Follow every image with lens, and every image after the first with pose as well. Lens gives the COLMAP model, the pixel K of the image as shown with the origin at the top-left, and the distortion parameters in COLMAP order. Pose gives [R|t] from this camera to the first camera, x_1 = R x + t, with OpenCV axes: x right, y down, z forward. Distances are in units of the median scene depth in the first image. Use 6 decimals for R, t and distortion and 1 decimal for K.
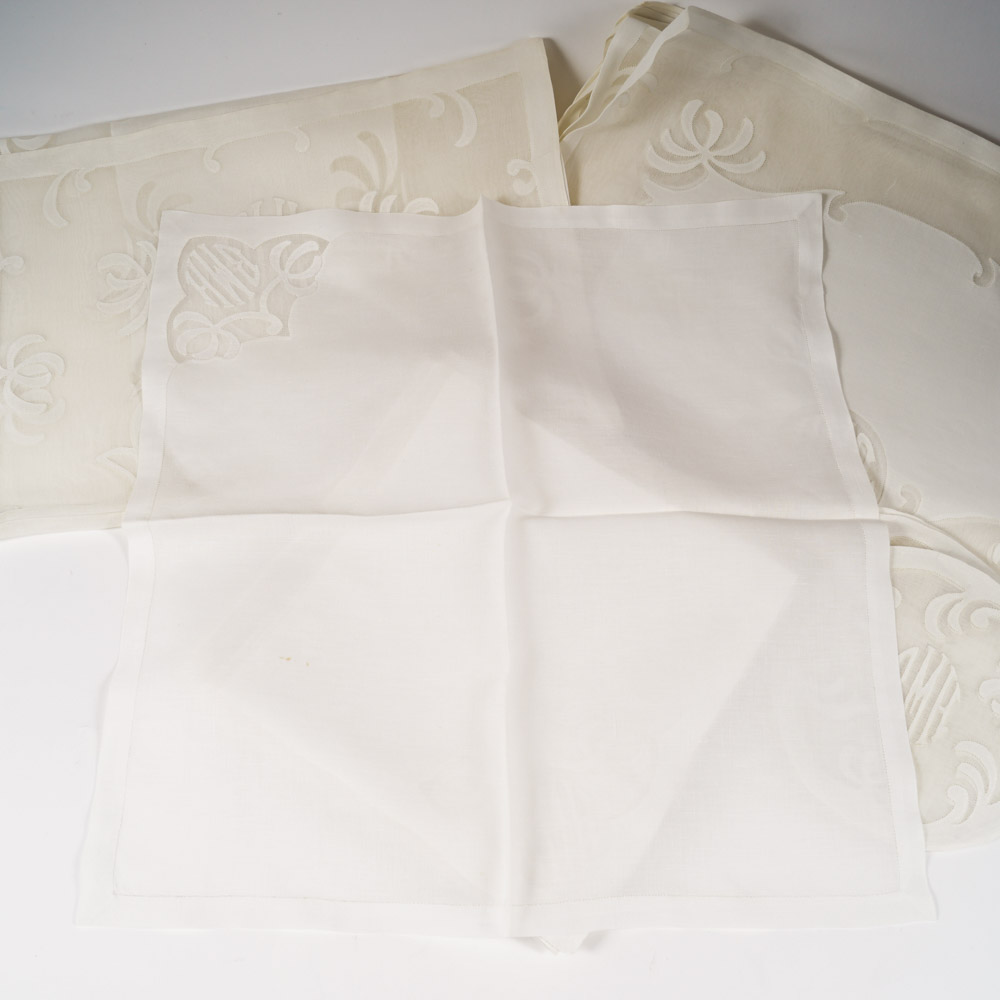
lens RADIAL K [[1142.4, 0, 503.9], [0, 1142.4, 492.0], [0, 0, 1]] dist [-0.078639, 0.000000]
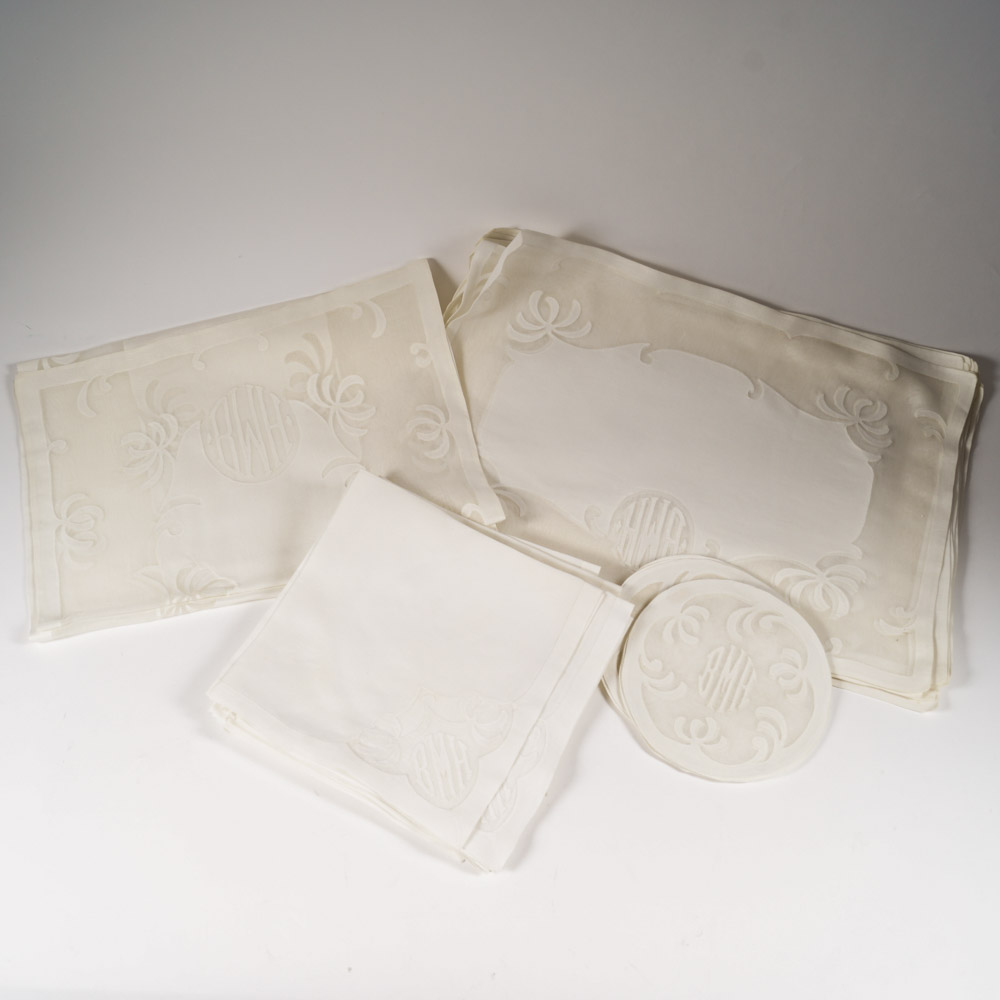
lens RADIAL K [[1142.4, 0, 500.9], [0, 1142.4, 495.4], [0, 0, 1]] dist [-0.078639, 0.000000]
pose [[0.994733, -0.092133, 0.044926, 0.035113], [0.098074, 0.982911, -0.155777, 0.126019], [-0.029806, 0.159363, 0.986770, -0.376386]]
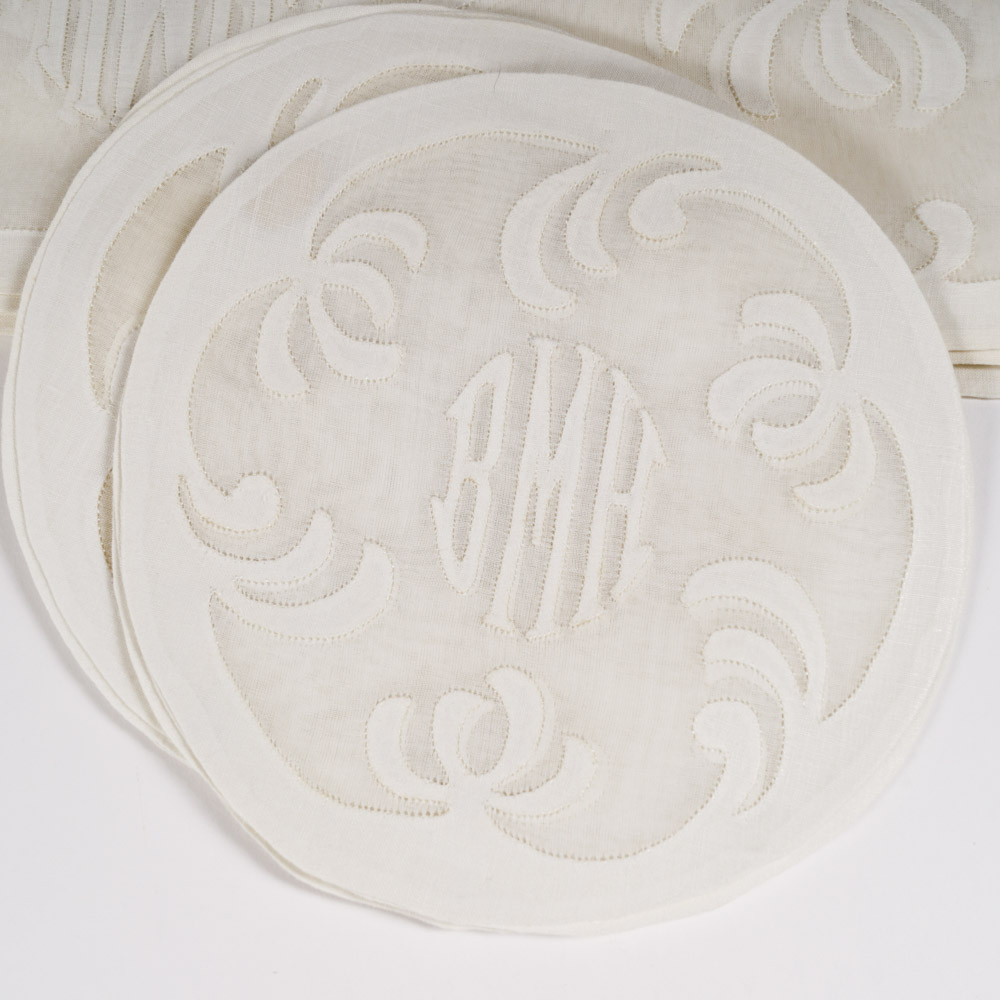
lens RADIAL K [[1290.8, 0, 503.9], [0, 1290.8, 507.1], [0, 0, 1]] dist [-0.037016, 0.000000]
pose [[0.933168, -0.358148, 0.030438, 0.290226], [0.345423, 0.916976, 0.199596, 0.087118], [-0.099396, -0.175743, 0.979405, 0.519841]]
